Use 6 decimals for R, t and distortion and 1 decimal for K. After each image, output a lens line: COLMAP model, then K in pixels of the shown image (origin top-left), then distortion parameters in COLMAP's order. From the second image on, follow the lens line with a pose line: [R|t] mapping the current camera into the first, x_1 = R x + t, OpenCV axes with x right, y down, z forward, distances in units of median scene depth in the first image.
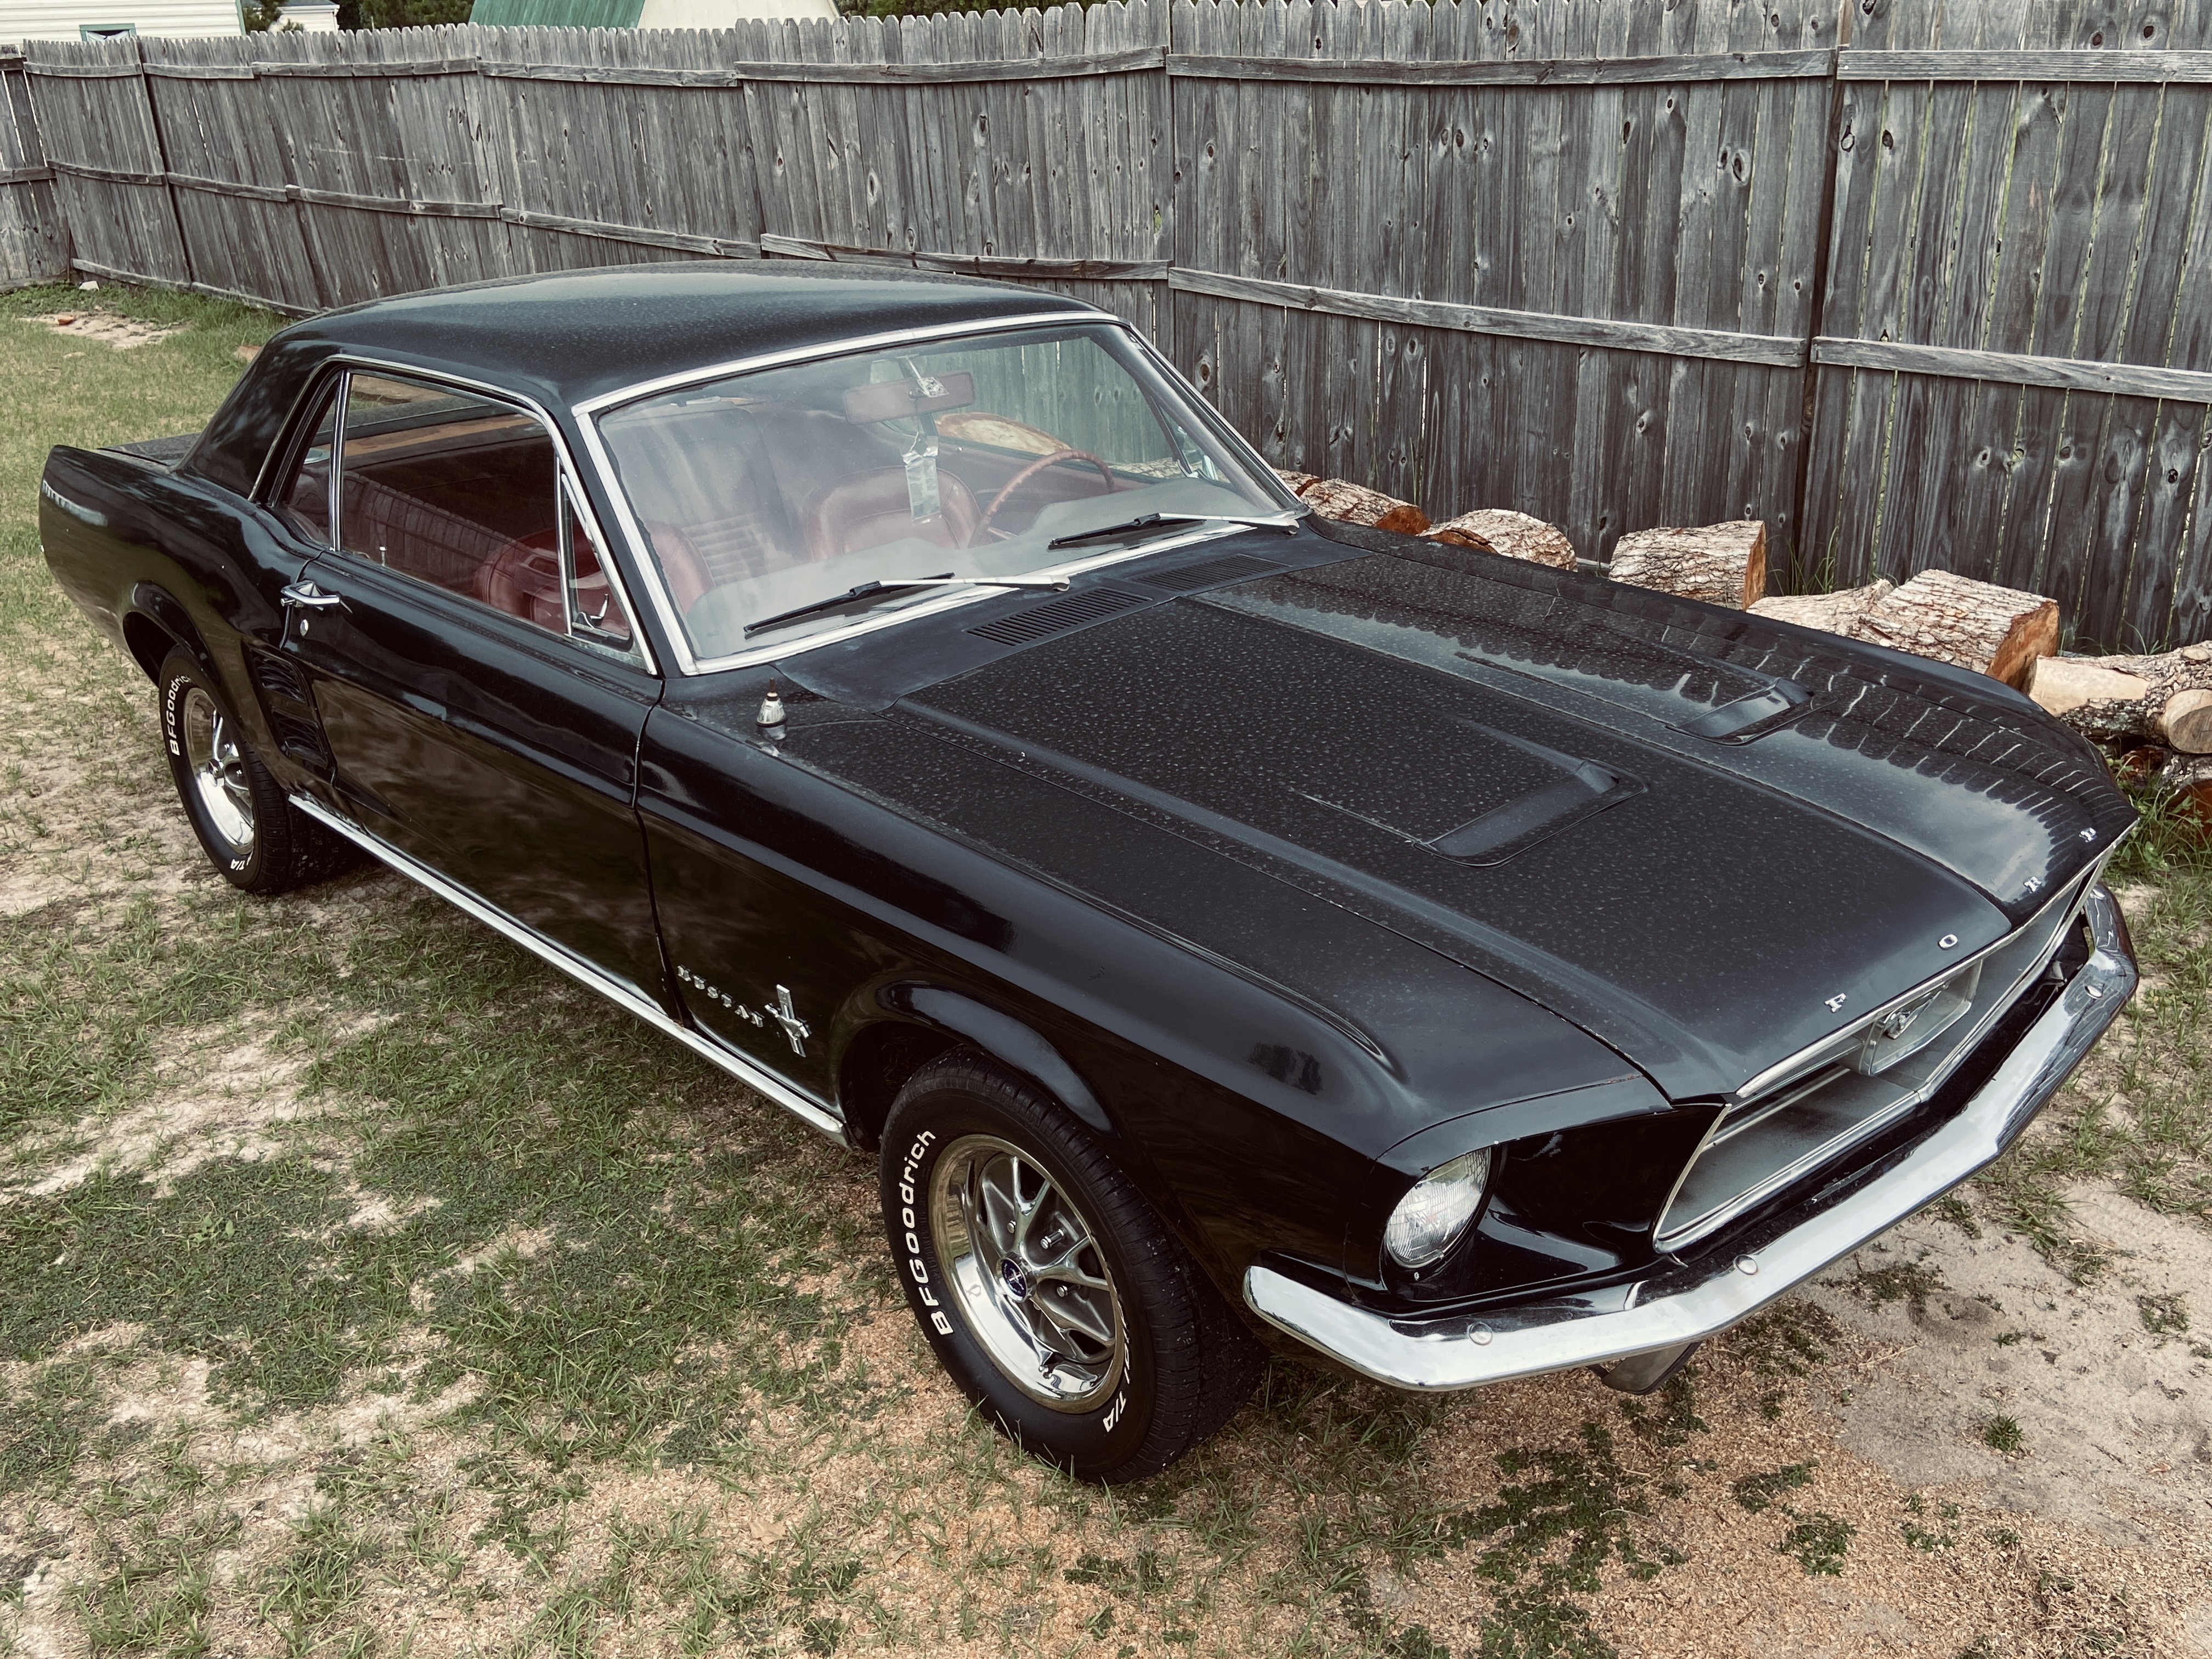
lens RADIAL K [[1921.3, 0, 1102.6], [0, 1921.3, 824.9], [0, 0, 1]] dist [0.122390, -0.170862]
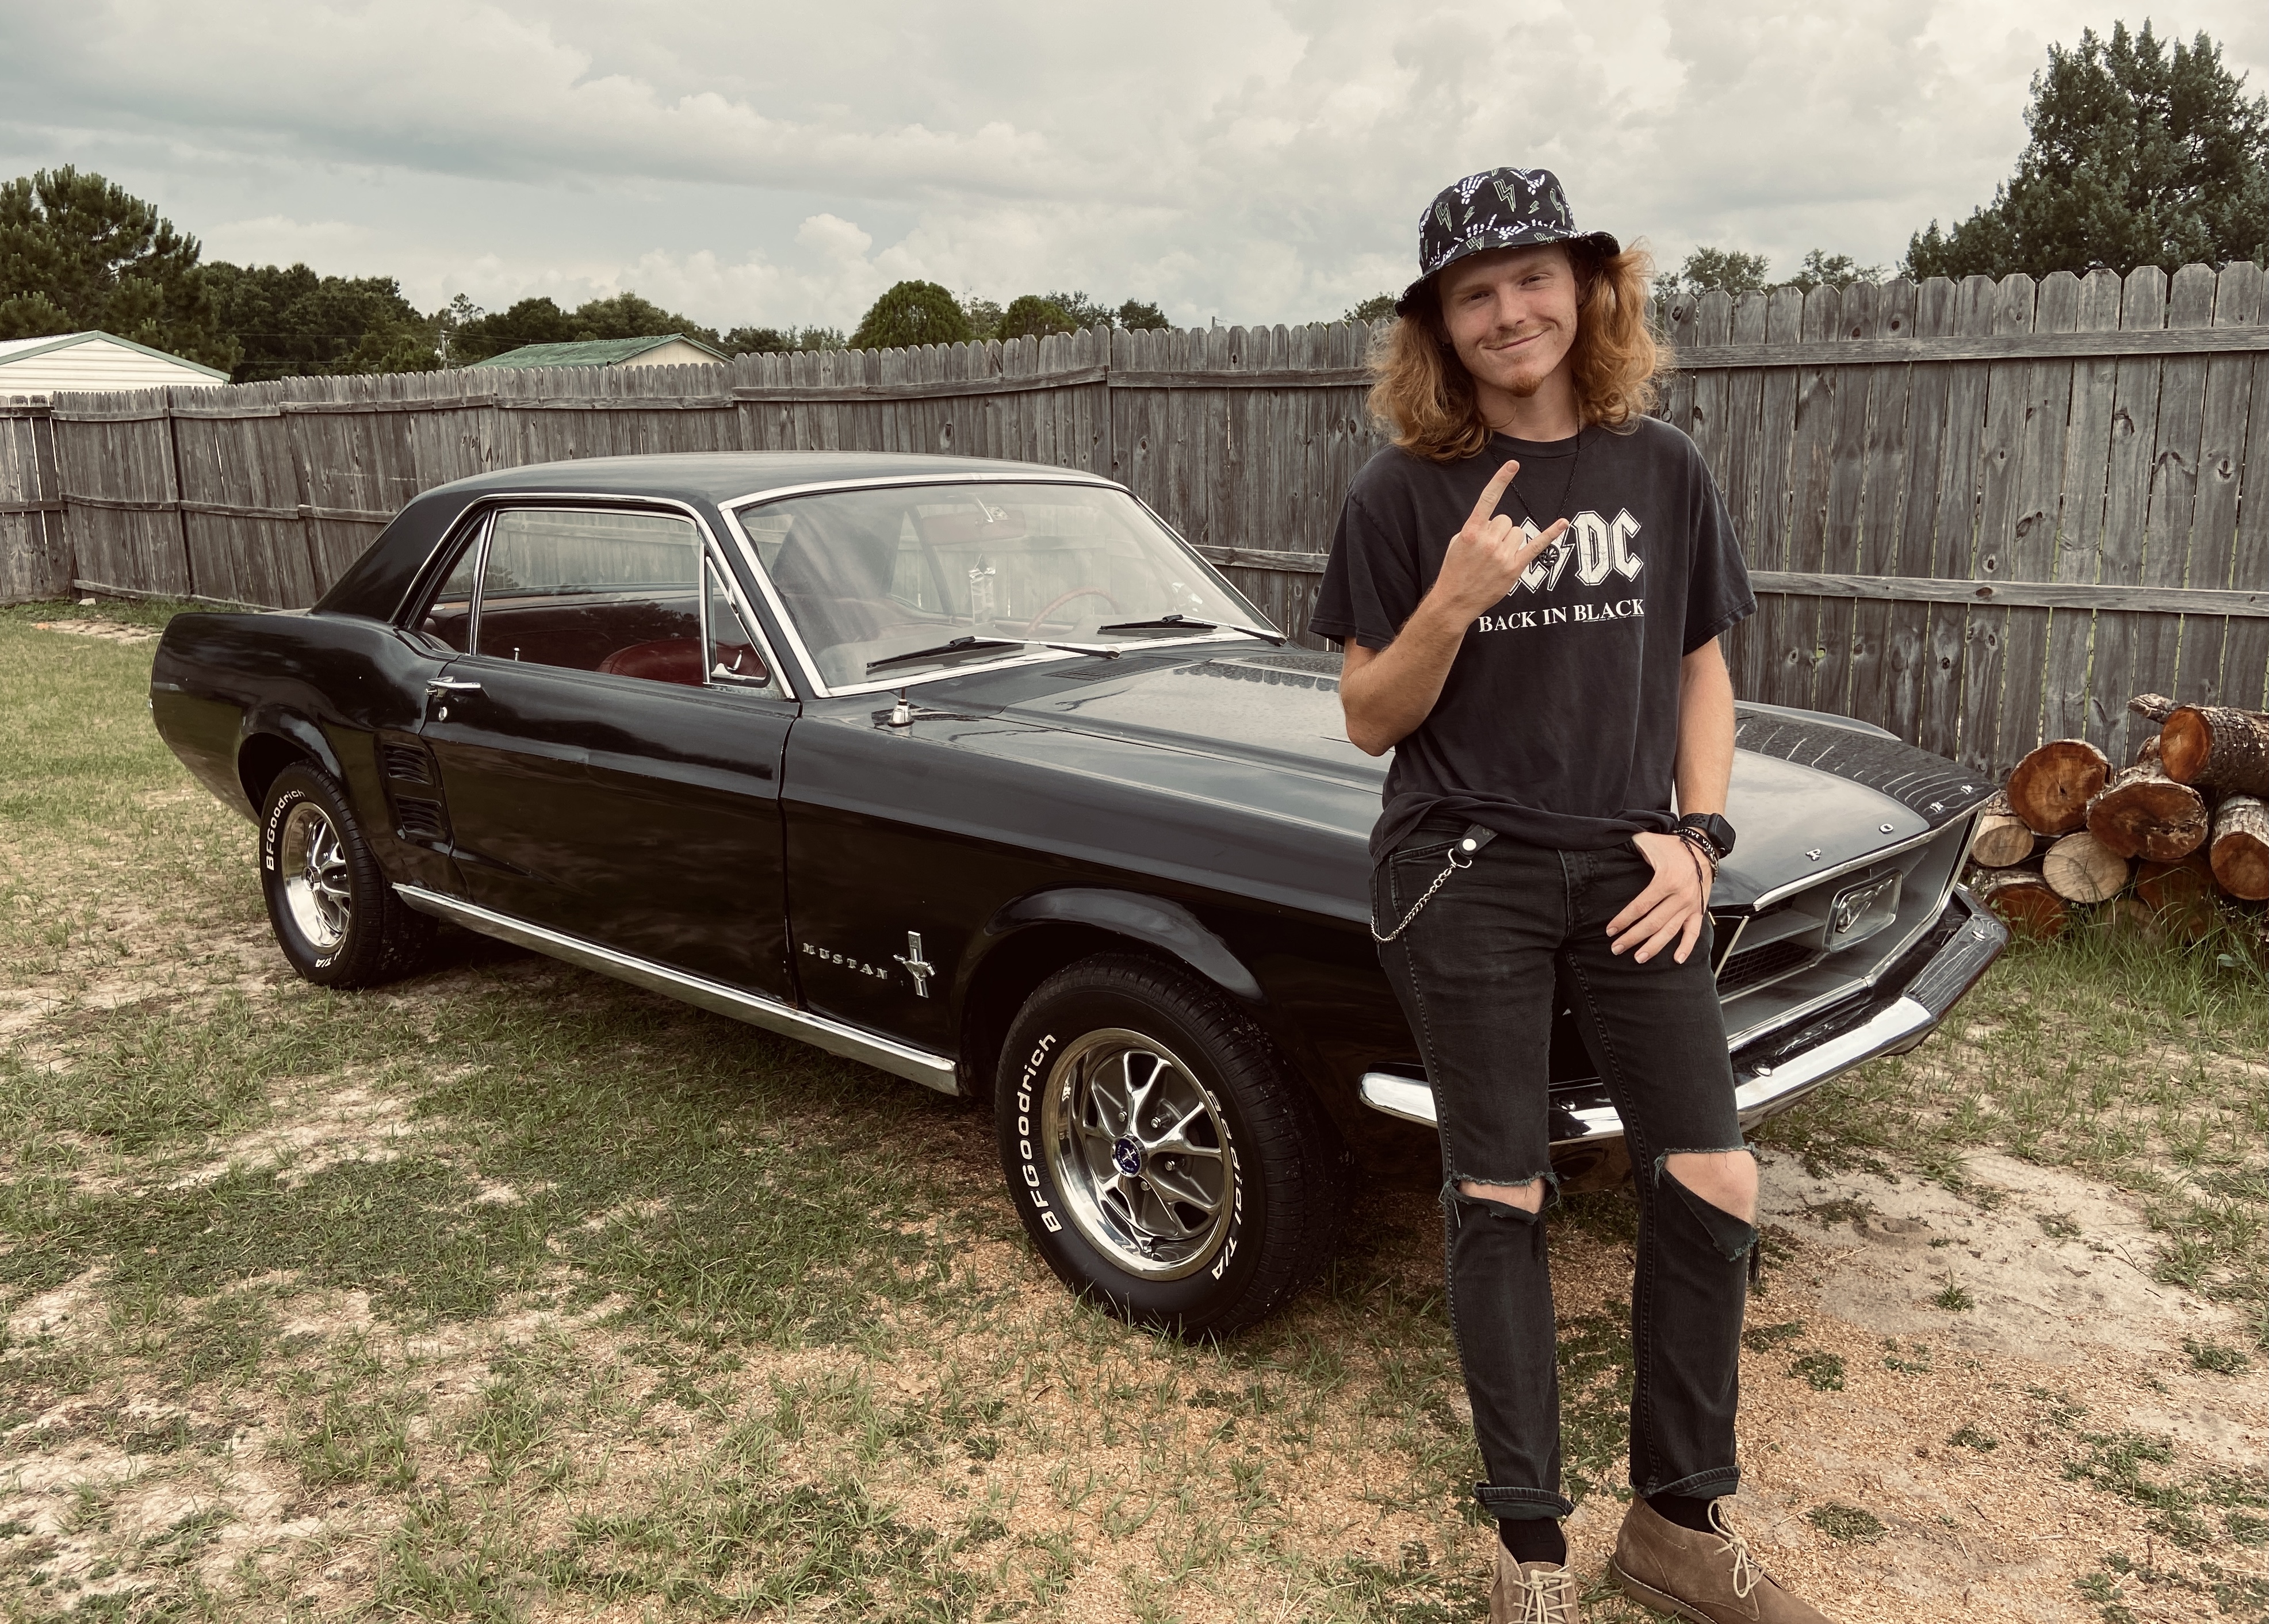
lens RADIAL K [[1752.8, 0, 1112.3], [0, 1752.8, 752.6], [0, 0, 1]] dist [0.112998, -0.148288]
pose [[0.996251, 0.011399, 0.085758, -0.088624], [0.008064, 0.974731, -0.223236, 0.139655], [-0.086136, 0.223091, 0.970985, -0.049496]]
